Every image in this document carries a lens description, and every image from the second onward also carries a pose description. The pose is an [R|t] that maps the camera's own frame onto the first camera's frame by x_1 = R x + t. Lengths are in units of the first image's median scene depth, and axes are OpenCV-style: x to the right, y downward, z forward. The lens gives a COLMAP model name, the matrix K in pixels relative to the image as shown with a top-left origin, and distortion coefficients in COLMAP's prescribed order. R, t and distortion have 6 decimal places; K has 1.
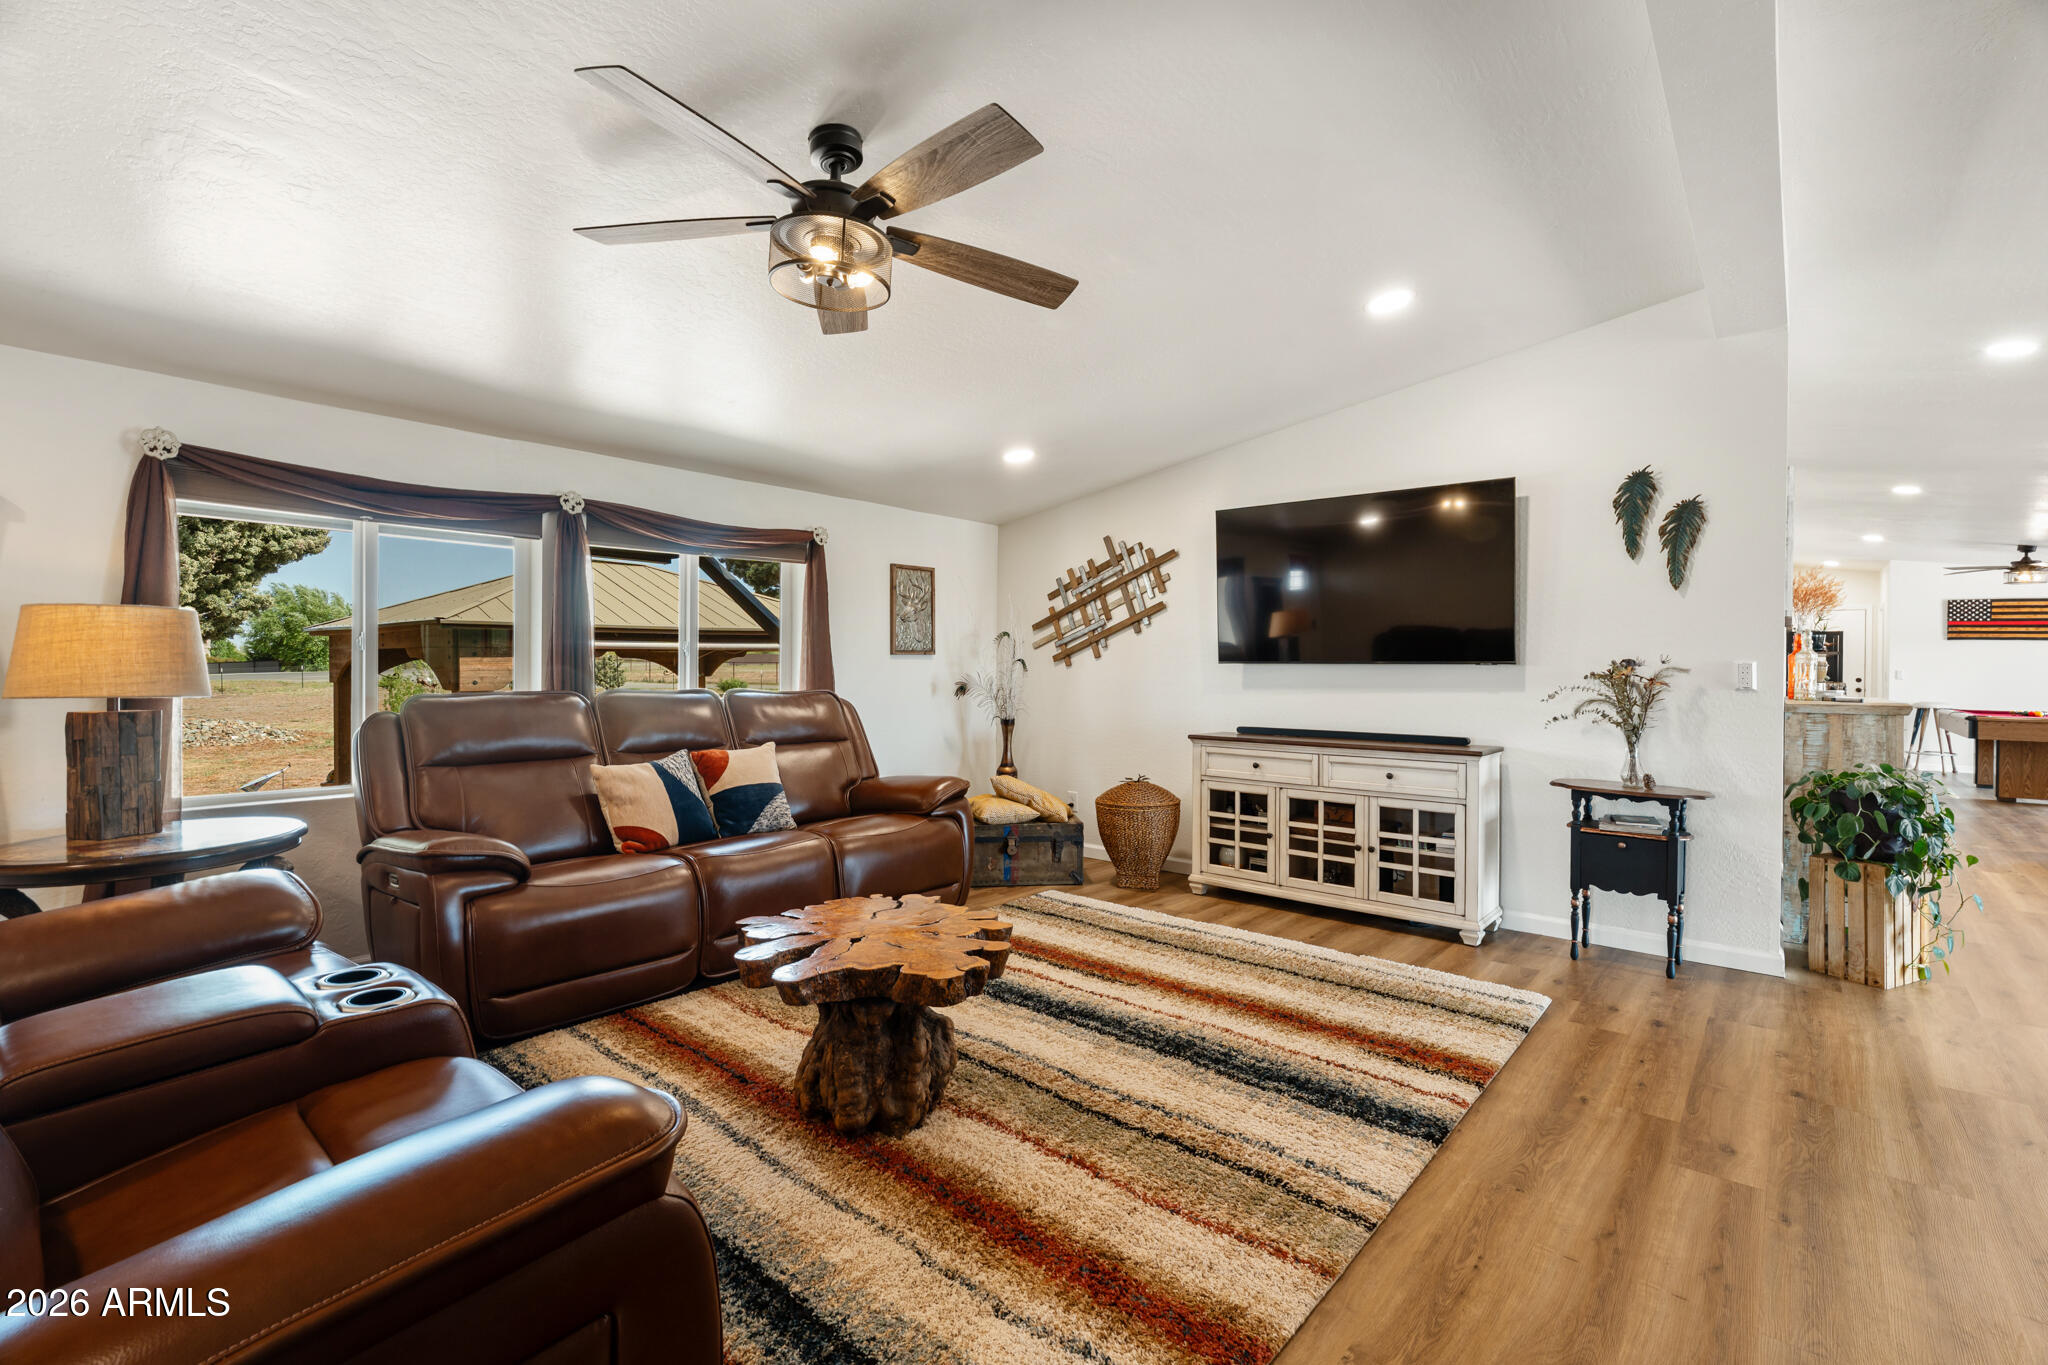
lens RADIAL K [[900.1, 0, 1020.6], [0, 900.1, 670.8], [0, 0, 1]] dist [-0.003593, -0.000122]
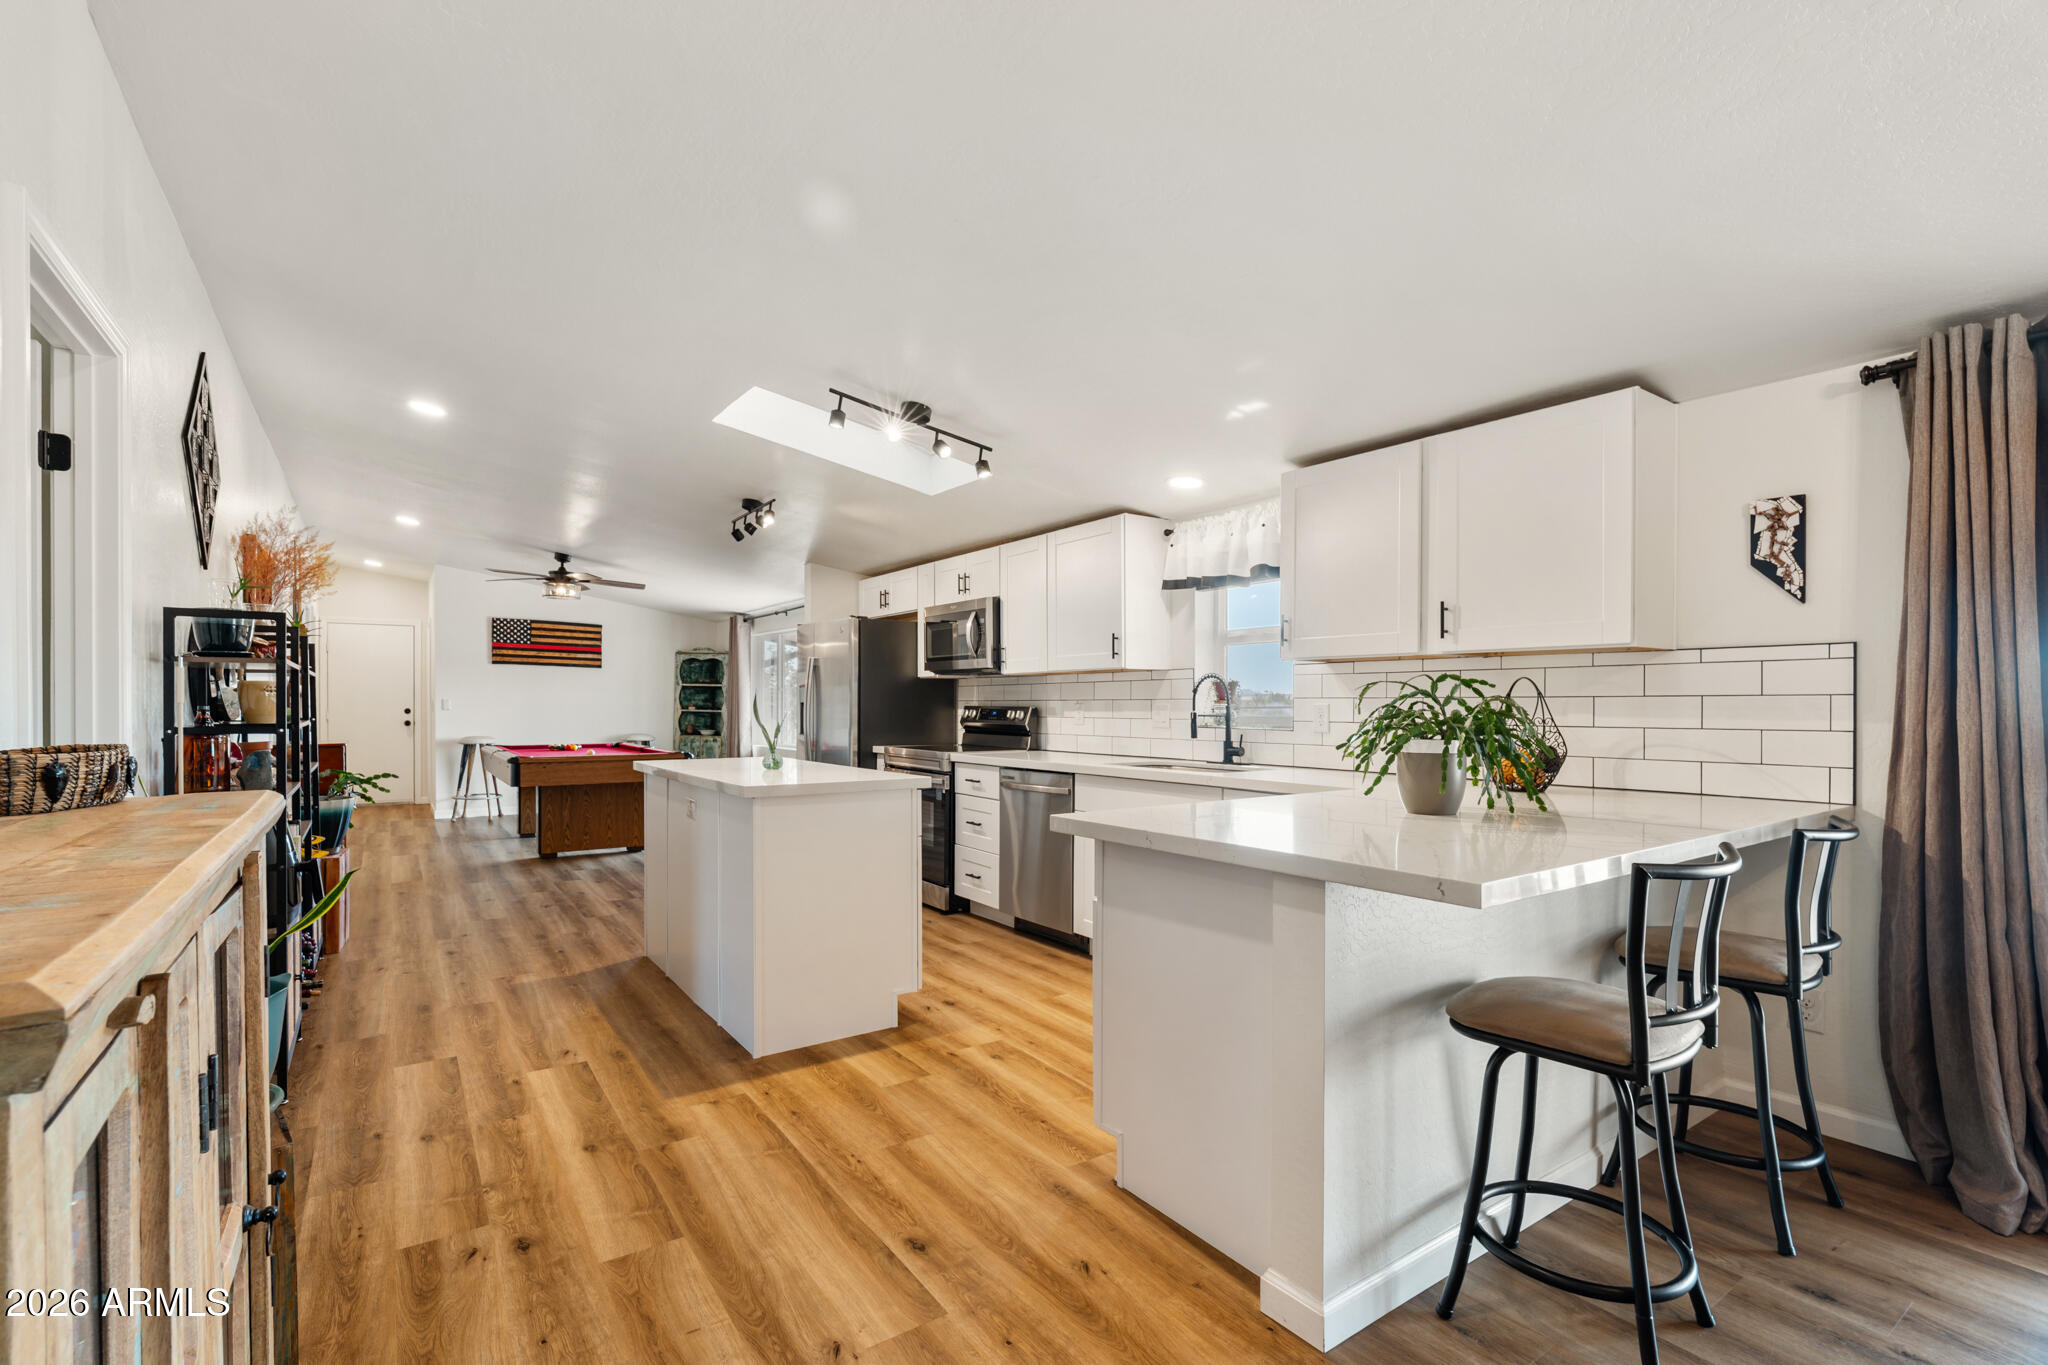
lens RADIAL K [[920.3, 0, 1017.7], [0, 920.3, 712.0], [0, 0, 1]] dist [-0.005560, -0.000212]
pose [[0.253391, -0.015341, 0.967242, 0.862366], [0.002645, 0.999881, 0.015166, 0.000078], [-0.967360, -0.001285, 0.253402, 0.805910]]
